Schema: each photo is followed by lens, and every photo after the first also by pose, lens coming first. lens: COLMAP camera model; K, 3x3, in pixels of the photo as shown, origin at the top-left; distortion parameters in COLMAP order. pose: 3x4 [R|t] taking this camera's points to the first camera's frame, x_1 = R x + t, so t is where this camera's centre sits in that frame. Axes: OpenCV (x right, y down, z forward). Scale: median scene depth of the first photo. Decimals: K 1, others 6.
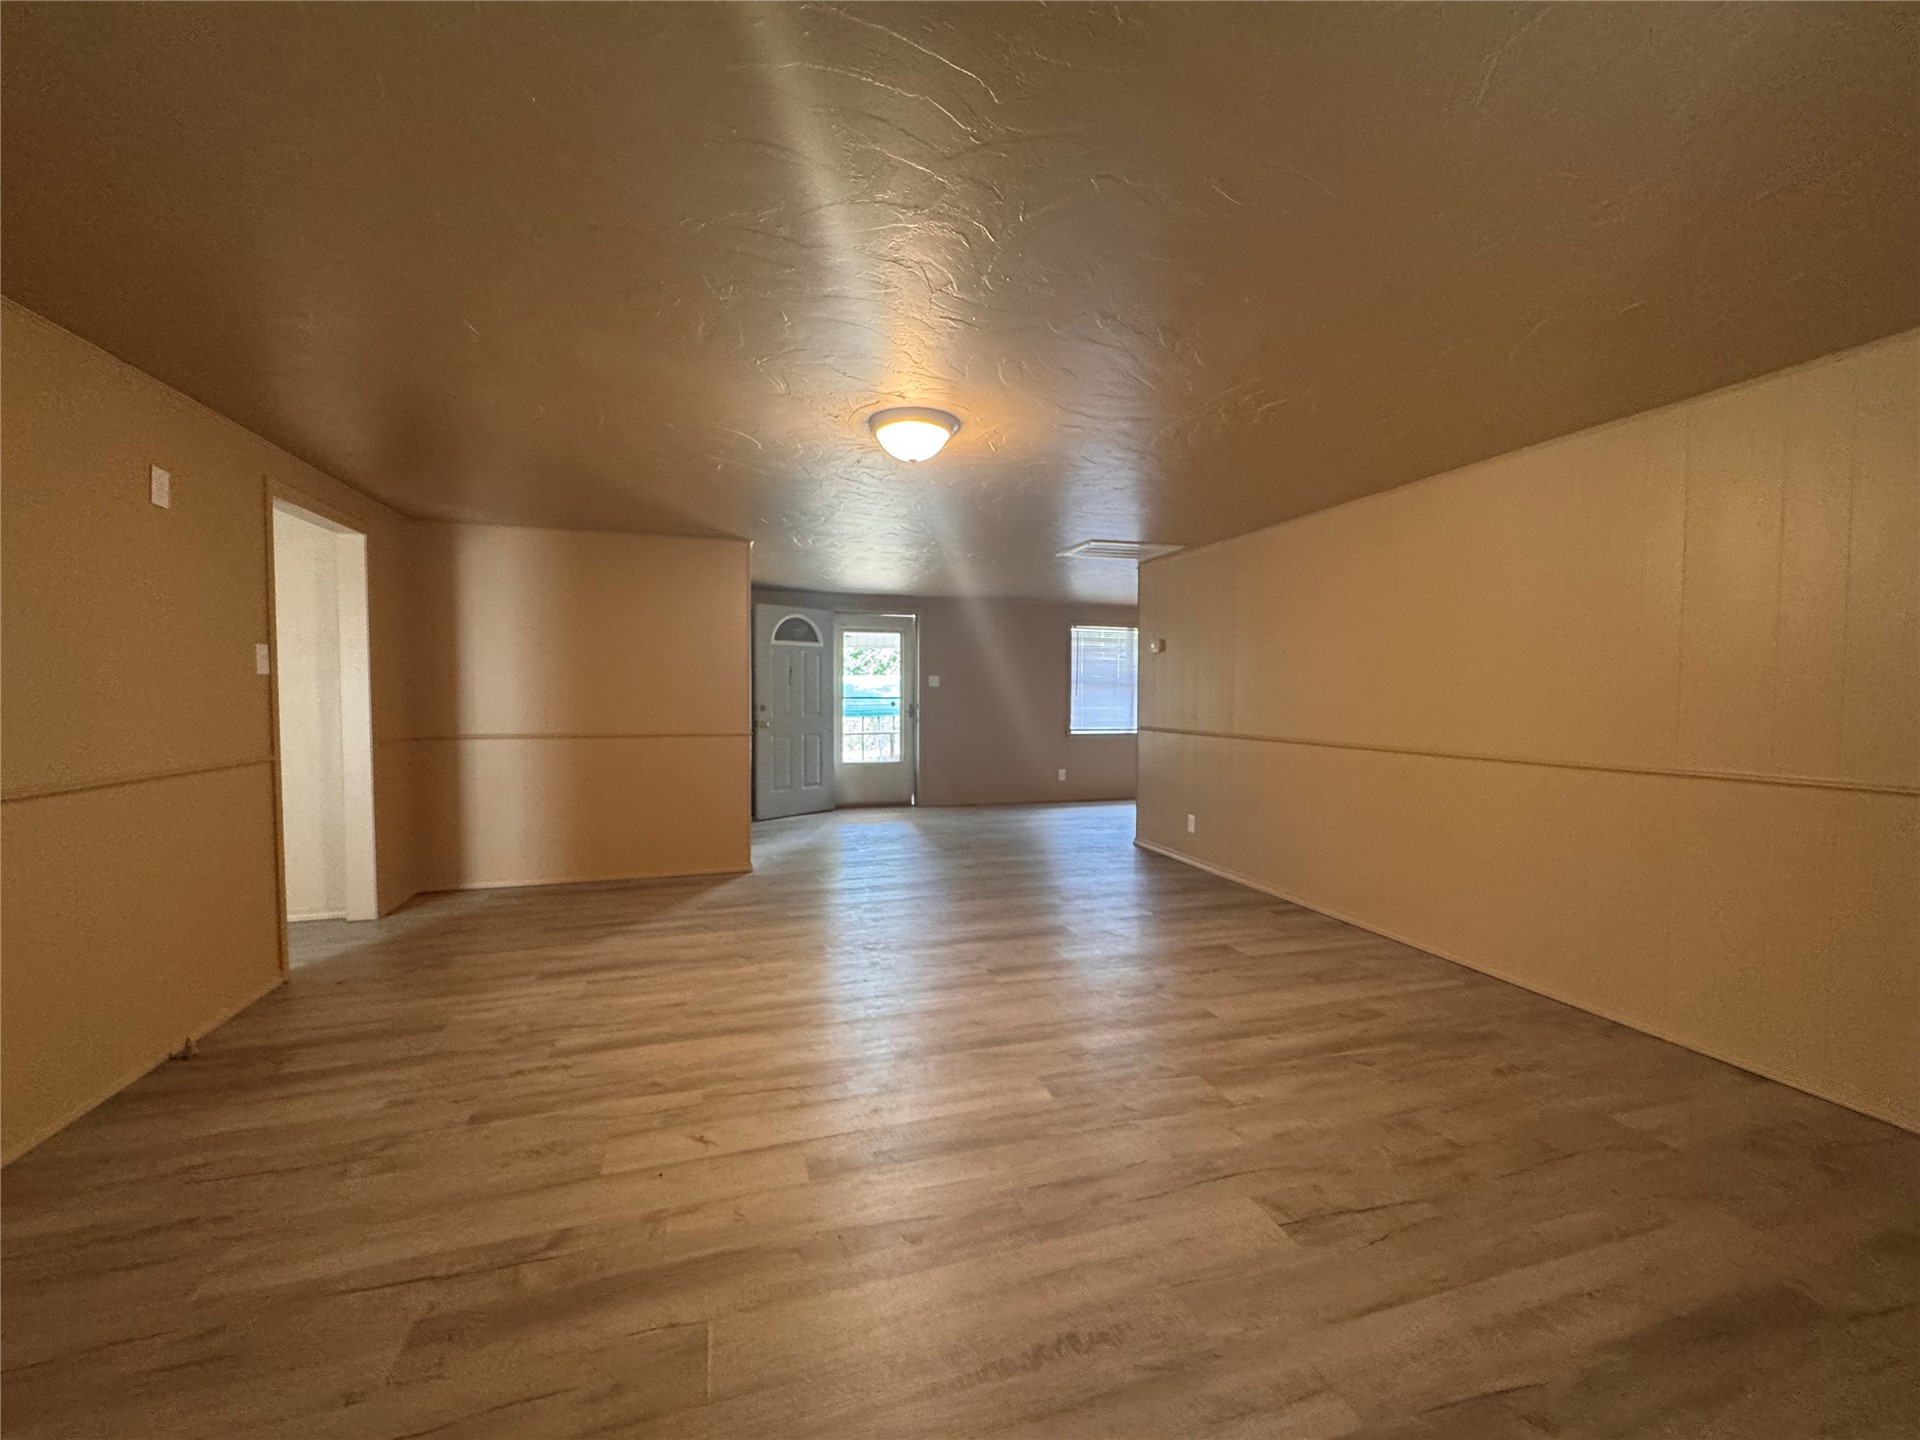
lens RADIAL K [[768.9, 0, 964.2], [0, 768.9, 723.0], [0, 0, 1]] dist [-0.007329, -0.000843]
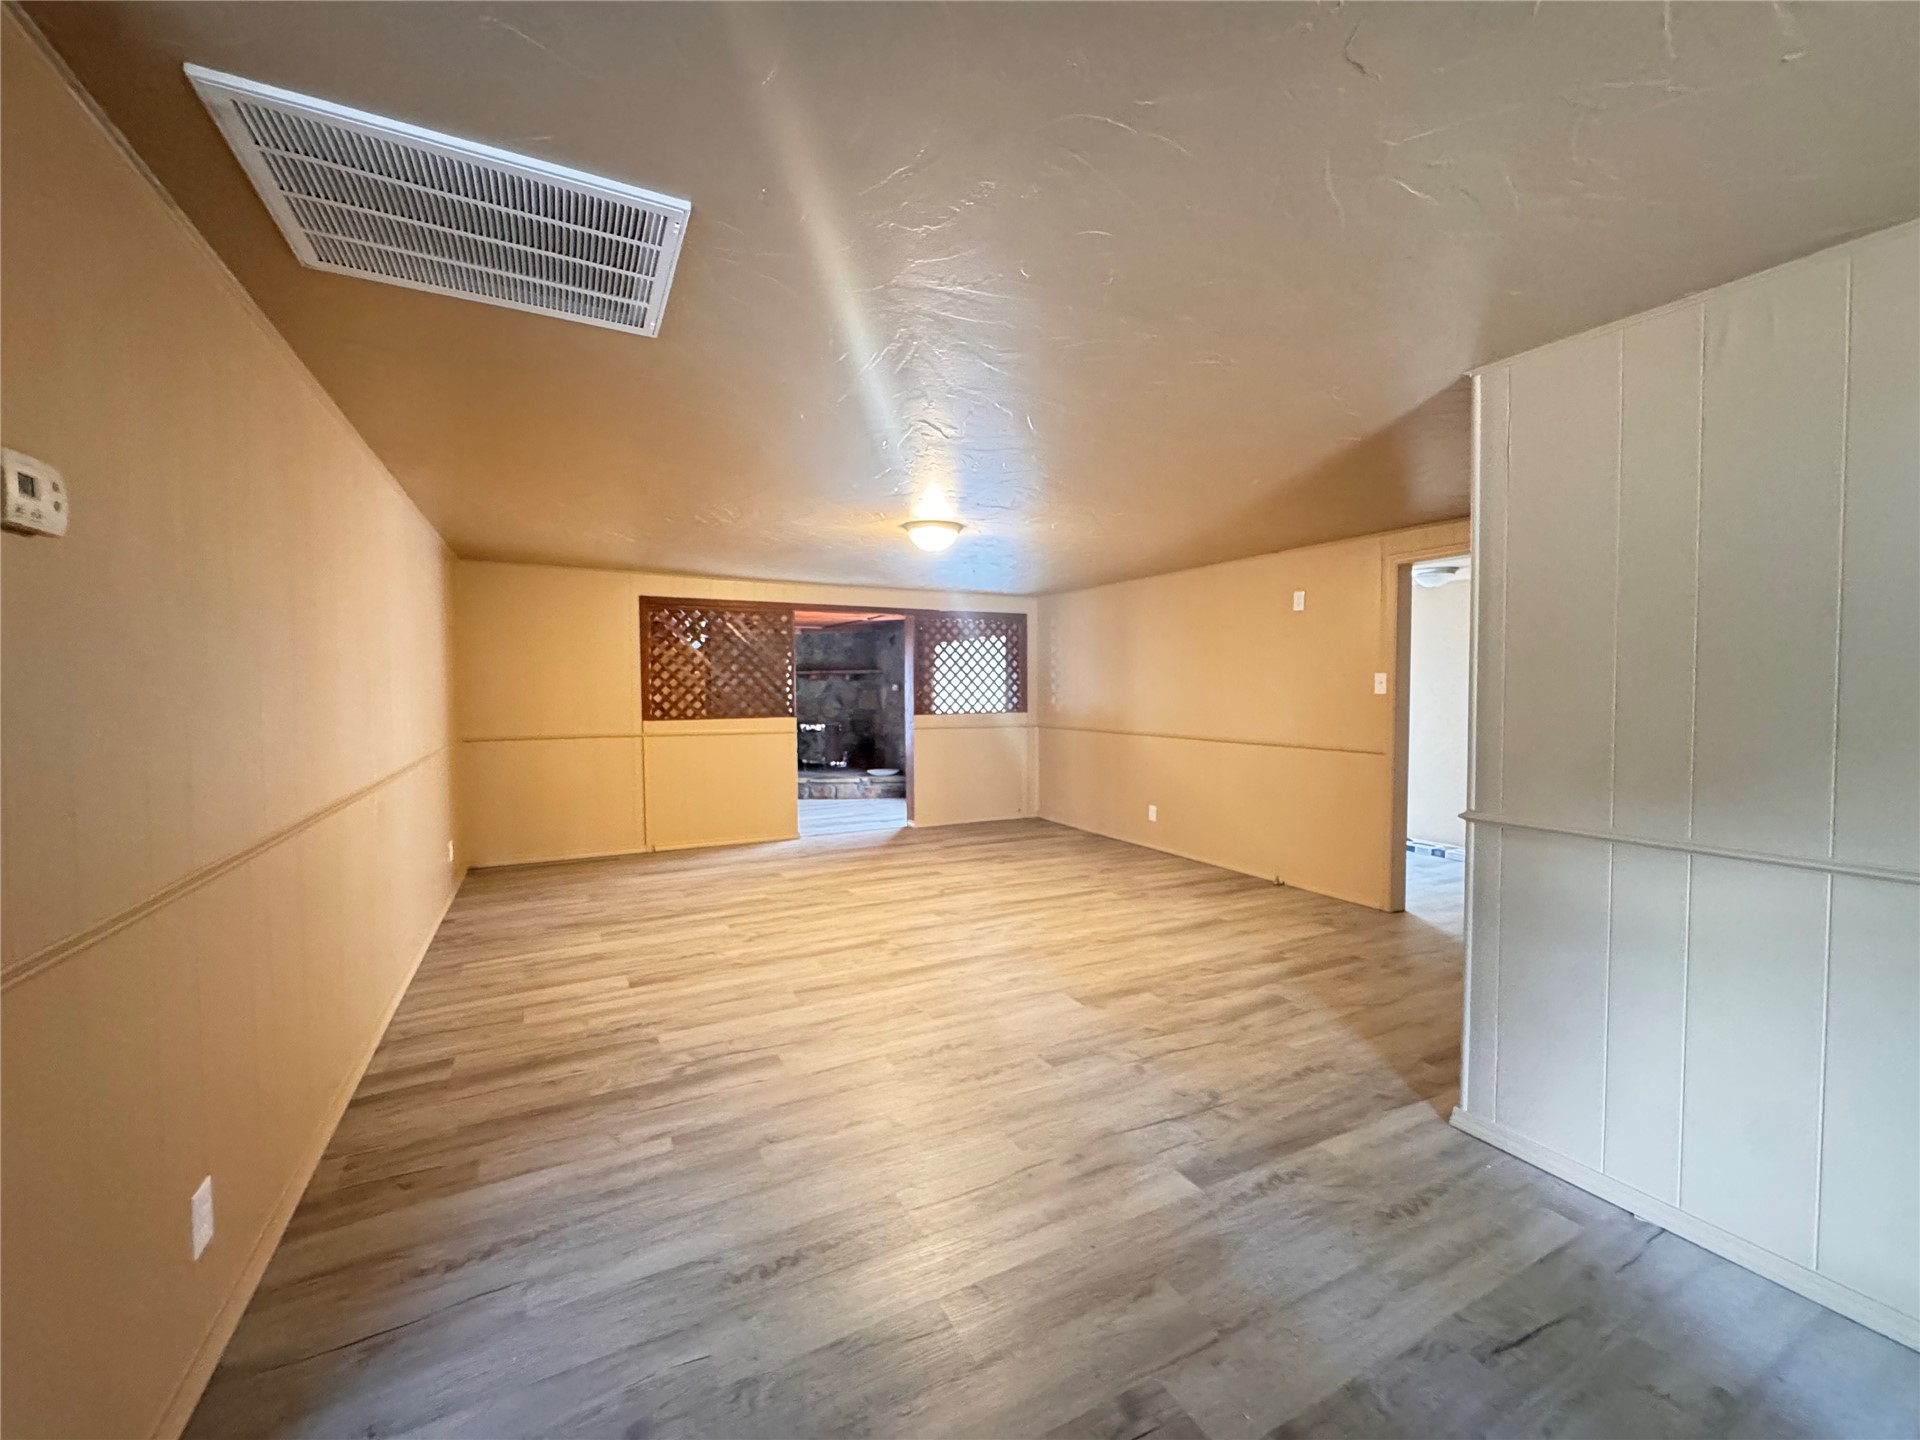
lens RADIAL K [[768.9, 0, 965.2], [0, 768.9, 728.3], [0, 0, 1]] dist [-0.007329, -0.000843]
pose [[-0.981819, 0.006753, -0.189700, 0.135522], [-0.010190, 0.996051, 0.088199, -0.112704], [0.189547, 0.088529, -0.977873, 2.156861]]
